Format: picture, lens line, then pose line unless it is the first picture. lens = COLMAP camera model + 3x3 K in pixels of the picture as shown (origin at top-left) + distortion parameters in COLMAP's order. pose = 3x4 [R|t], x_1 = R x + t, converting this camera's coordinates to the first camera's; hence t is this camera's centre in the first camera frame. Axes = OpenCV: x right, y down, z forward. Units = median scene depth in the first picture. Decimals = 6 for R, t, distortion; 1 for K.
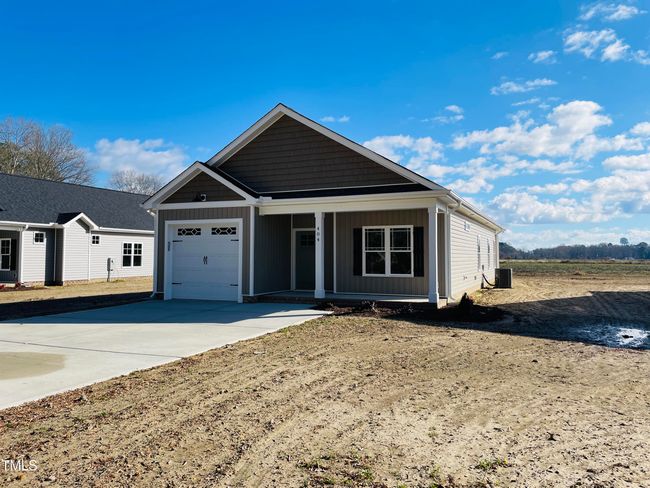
lens RADIAL K [[497.2, 0, 322.0], [0, 497.2, 243.0], [0, 0, 1]] dist [0.066963, -0.072798]
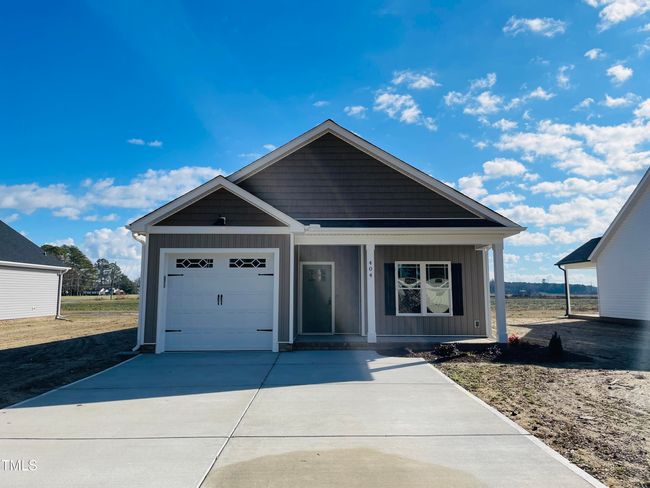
lens RADIAL K [[515.1, 0, 308.4], [0, 515.1, 242.7], [0, 0, 1]] dist [0.075305, -0.004842]
pose [[0.912912, 0.038229, 0.406362, -0.452191], [-0.007260, 0.996967, -0.077481, 0.007027], [-0.408092, 0.067783, 0.910421, 0.195608]]
